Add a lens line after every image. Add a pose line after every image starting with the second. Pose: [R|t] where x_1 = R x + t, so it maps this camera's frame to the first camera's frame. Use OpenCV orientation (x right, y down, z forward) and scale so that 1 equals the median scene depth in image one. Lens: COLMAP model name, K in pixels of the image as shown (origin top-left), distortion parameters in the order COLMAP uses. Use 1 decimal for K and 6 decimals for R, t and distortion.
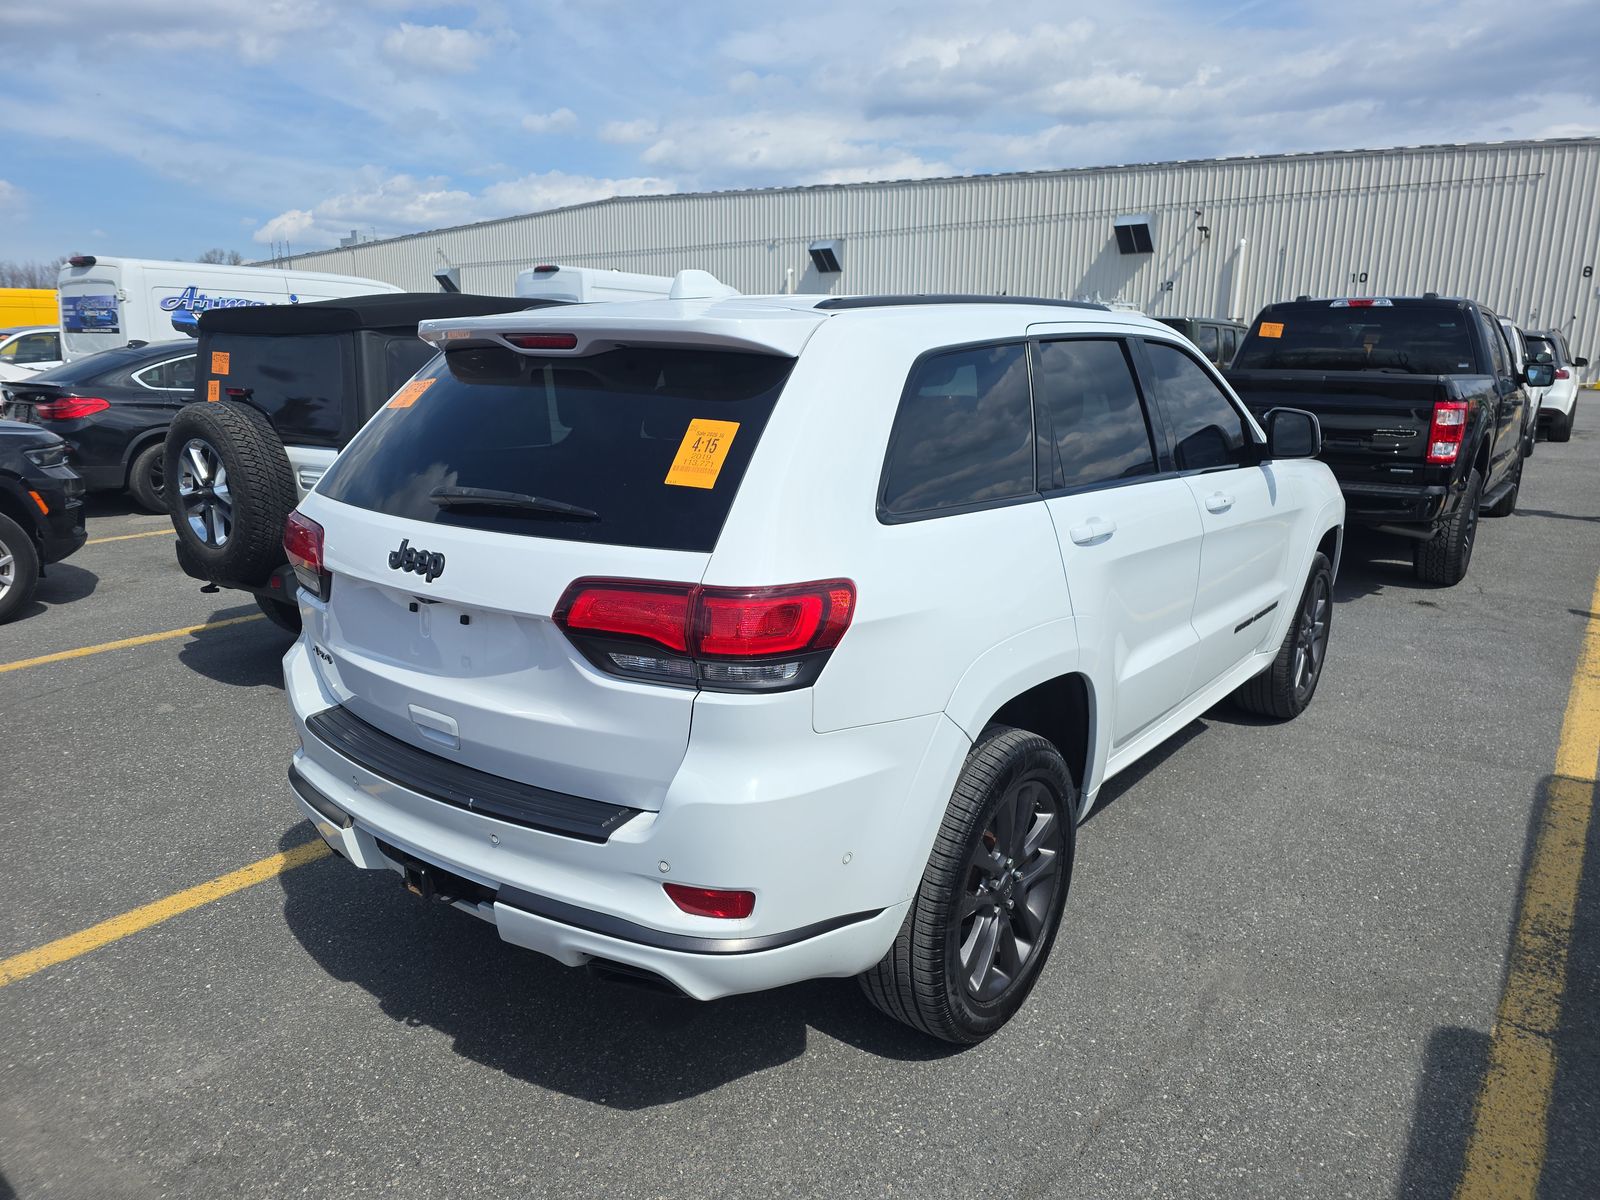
lens RADIAL K [[1085.2, 0, 789.4], [0, 1085.2, 612.5], [0, 0, 1]] dist [0.043088, -0.042545]
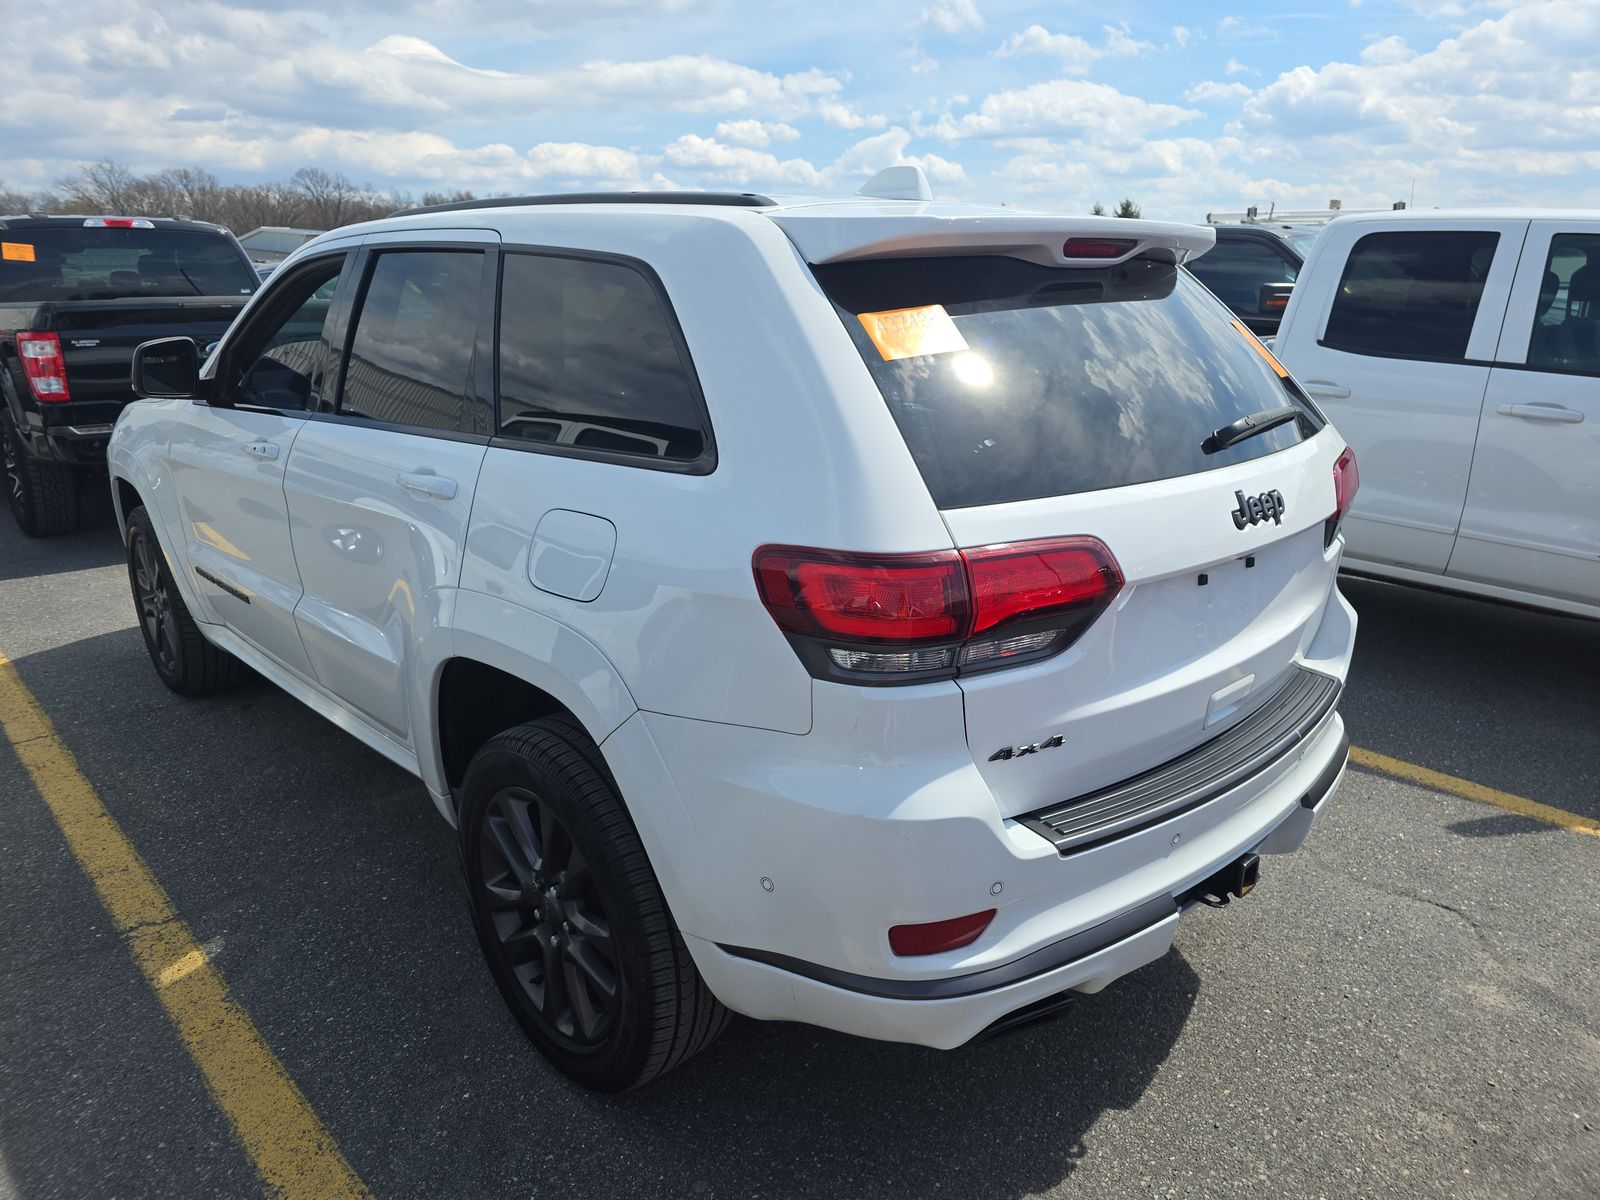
lens RADIAL K [[1085.2, 0, 802.9], [0, 1085.2, 592.8], [0, 0, 1]] dist [0.043088, -0.042545]
pose [[0.167237, -0.281947, 0.944742, -1.122699], [0.241379, 0.940784, 0.238037, -0.250755], [-0.955912, 0.188233, 0.225390, 1.065045]]
